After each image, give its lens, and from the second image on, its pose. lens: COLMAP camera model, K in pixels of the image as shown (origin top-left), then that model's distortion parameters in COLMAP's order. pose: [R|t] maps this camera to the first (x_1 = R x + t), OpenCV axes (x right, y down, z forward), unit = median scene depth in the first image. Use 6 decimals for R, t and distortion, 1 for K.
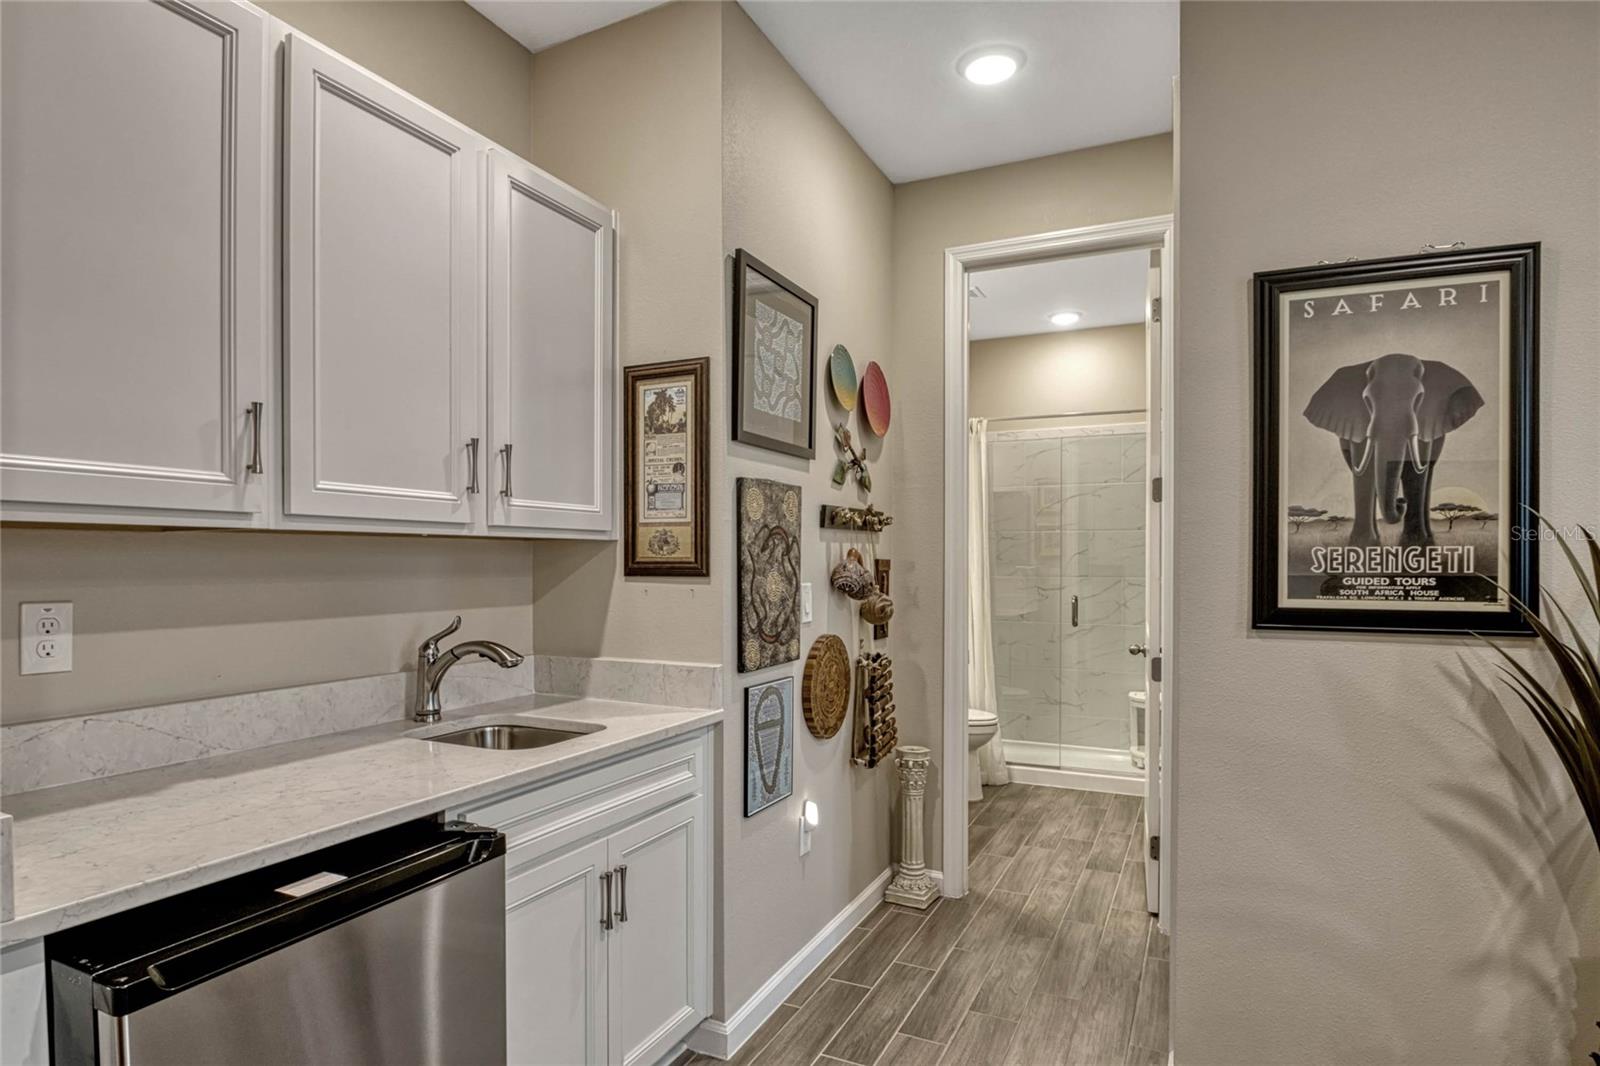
lens RADIAL K [[888.5, 0, 799.4], [0, 888.5, 575.4], [0, 0, 1]] dist [-0.022680, -0.002968]
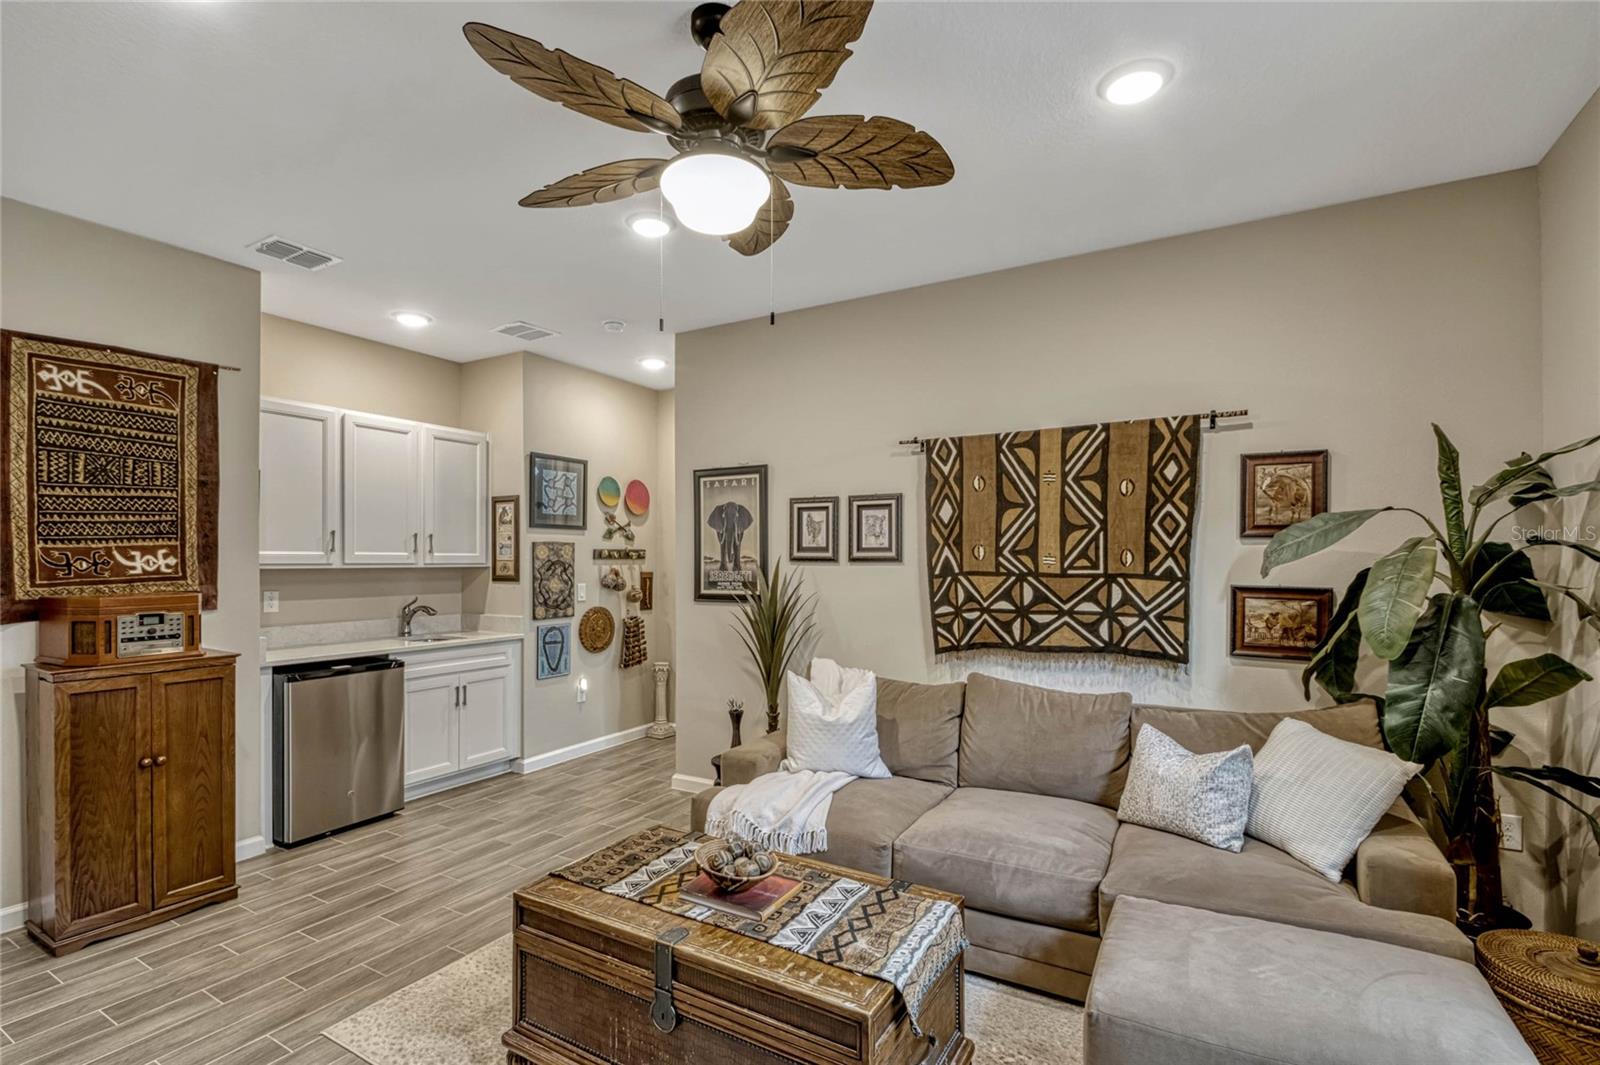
lens RADIAL K [[751.0, 0, 800.8], [0, 751.0, 560.0], [0, 0, 1]] dist [0.001948, 0.000029]
pose [[0.997209, -0.003314, -0.074581, 0.846986], [0.001923, 0.999823, -0.018721, -0.018134], [0.074630, 0.018525, 0.997039, -1.060363]]
